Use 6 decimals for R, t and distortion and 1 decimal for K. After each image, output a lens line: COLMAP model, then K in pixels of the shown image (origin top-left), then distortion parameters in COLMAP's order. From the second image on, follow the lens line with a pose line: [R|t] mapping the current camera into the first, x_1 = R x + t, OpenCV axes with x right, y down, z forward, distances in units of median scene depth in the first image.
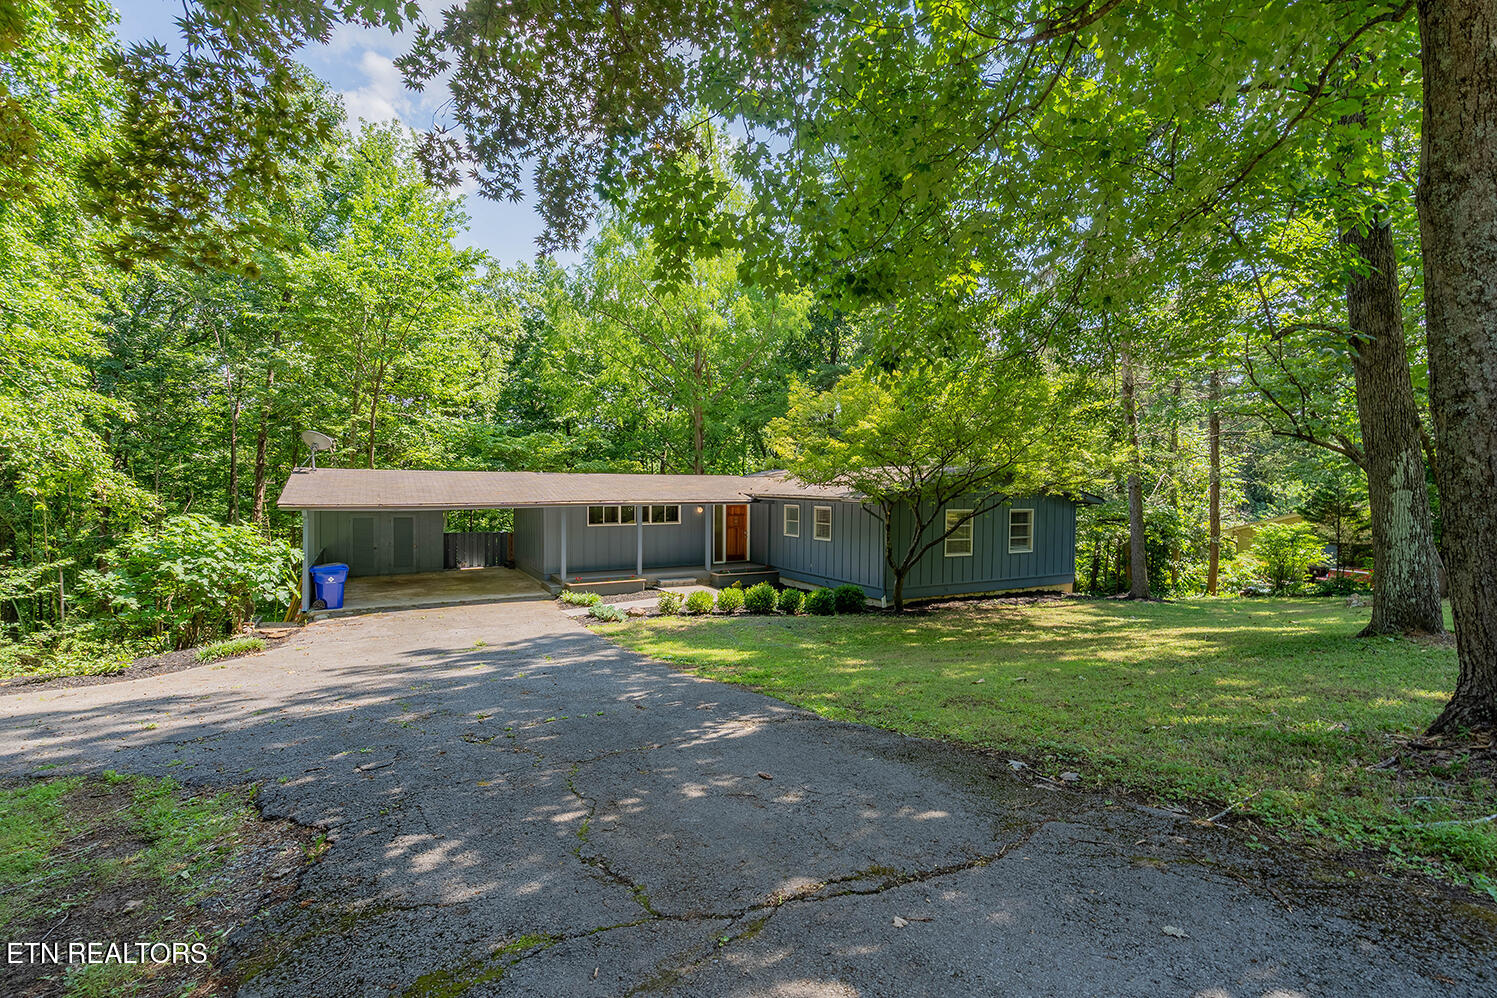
lens RADIAL K [[690.7, 0, 793.3], [0, 690.7, 491.9], [0, 0, 1]] dist [0.008396, 0.000011]
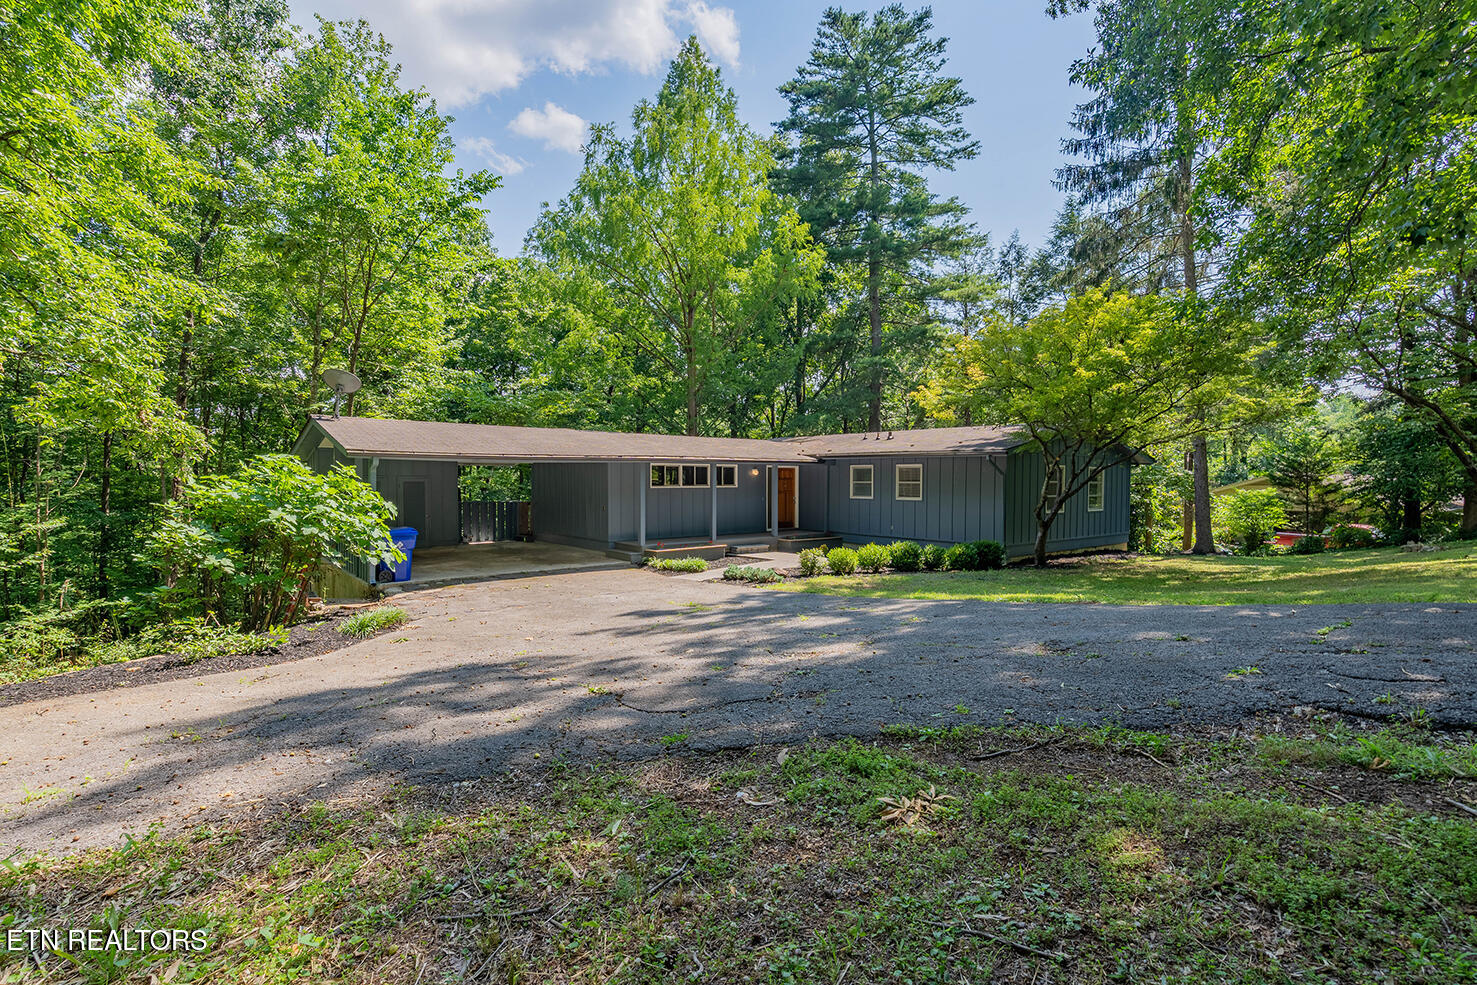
lens RADIAL K [[681.4, 0, 736.7], [0, 681.4, 491.7], [0, 0, 1]] dist [0.008396, 0.000011]
pose [[0.985050, -0.007029, 0.172128, -0.361486], [0.006357, 0.999970, 0.004456, 0.054238], [-0.172154, -0.003295, 0.985065, 0.121401]]
